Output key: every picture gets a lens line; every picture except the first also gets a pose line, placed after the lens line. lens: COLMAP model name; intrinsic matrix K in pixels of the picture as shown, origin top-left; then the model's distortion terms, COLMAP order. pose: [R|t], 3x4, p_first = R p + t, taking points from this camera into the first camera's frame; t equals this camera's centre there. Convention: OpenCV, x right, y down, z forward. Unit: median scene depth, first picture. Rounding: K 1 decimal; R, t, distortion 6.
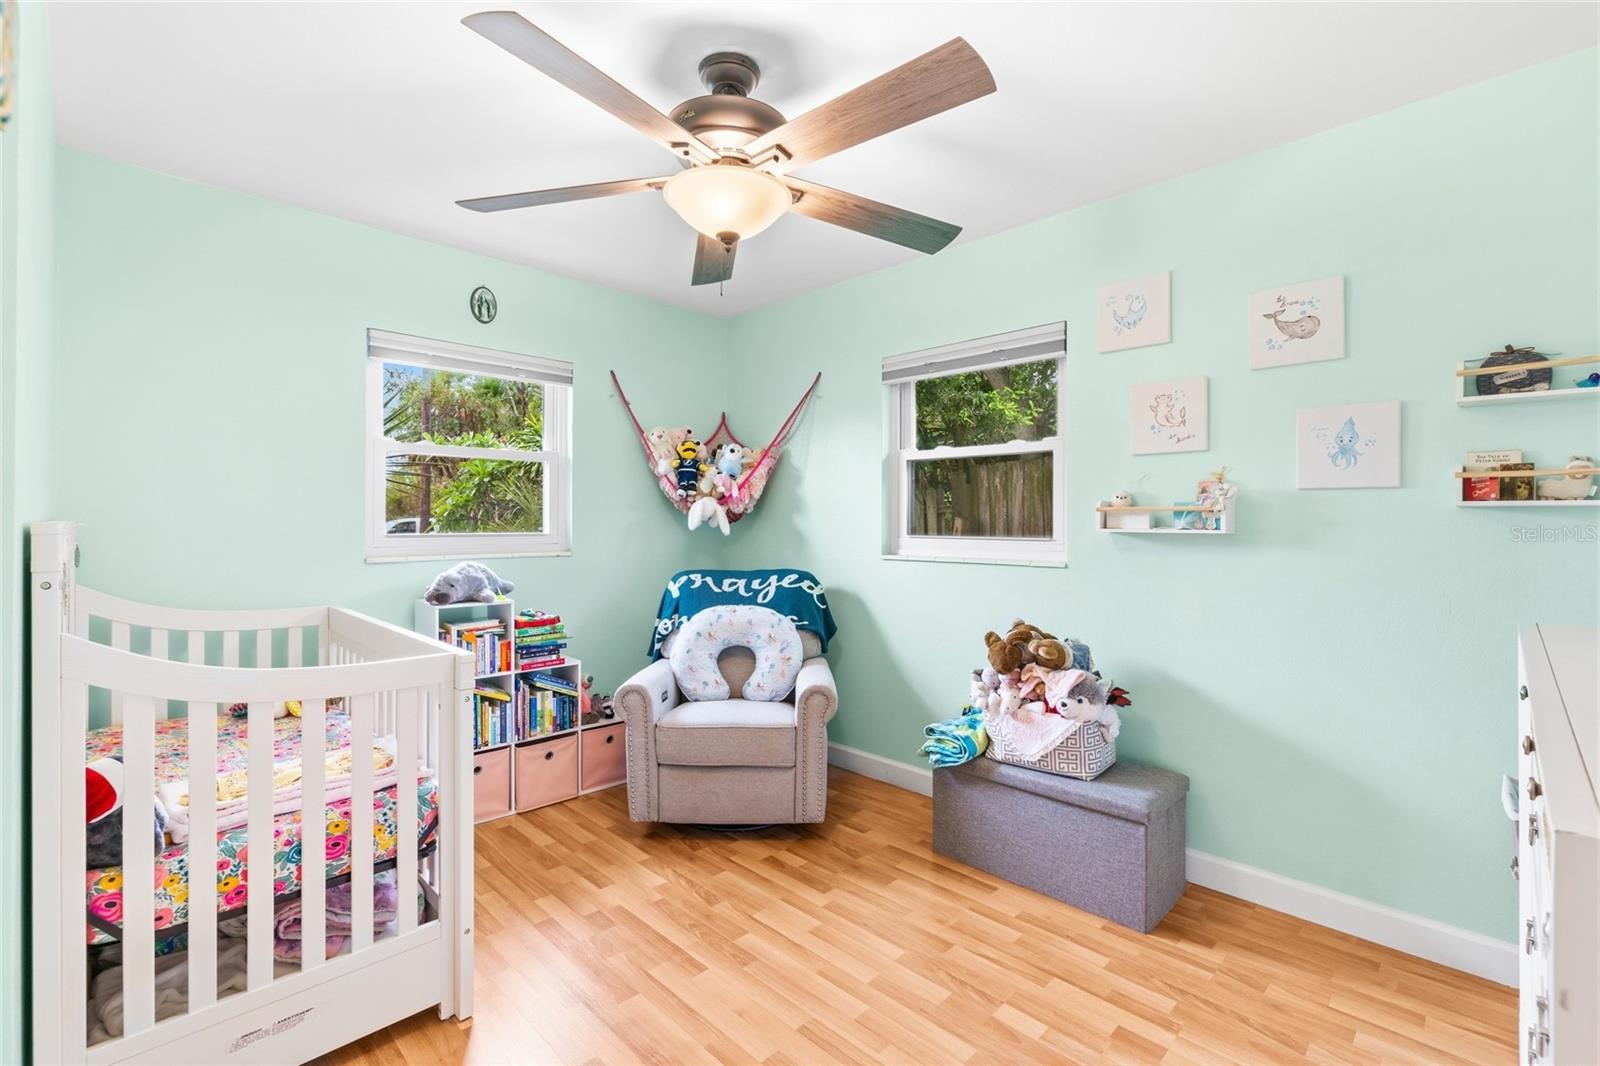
lens RADIAL K [[710.6, 0, 798.5], [0, 710.6, 526.3], [0, 0, 1]] dist [-0.005132, -0.001474]
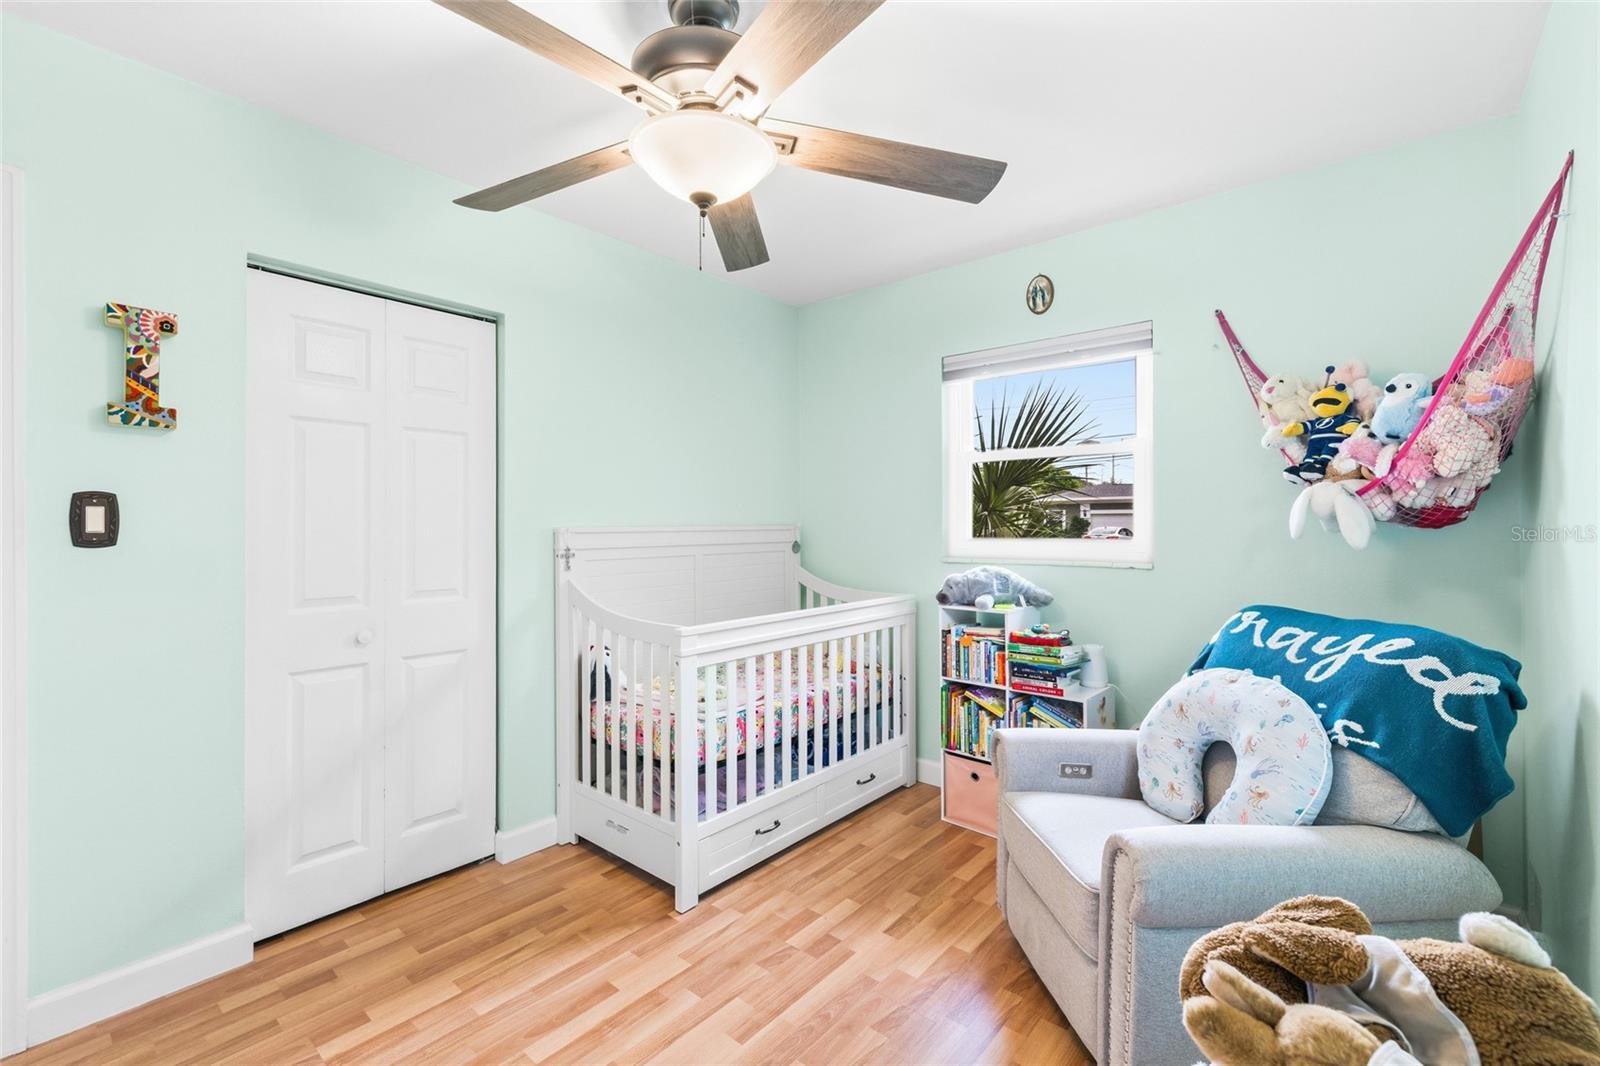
lens RADIAL K [[681.1, 0, 799.0], [0, 681.1, 531.6], [0, 0, 1]] dist [-0.000531, -0.001488]
pose [[0.088002, 0.006169, -0.996101, 0.444739], [-0.008144, 0.999952, 0.005474, -0.001251], [0.996087, 0.007630, 0.088048, 0.634572]]
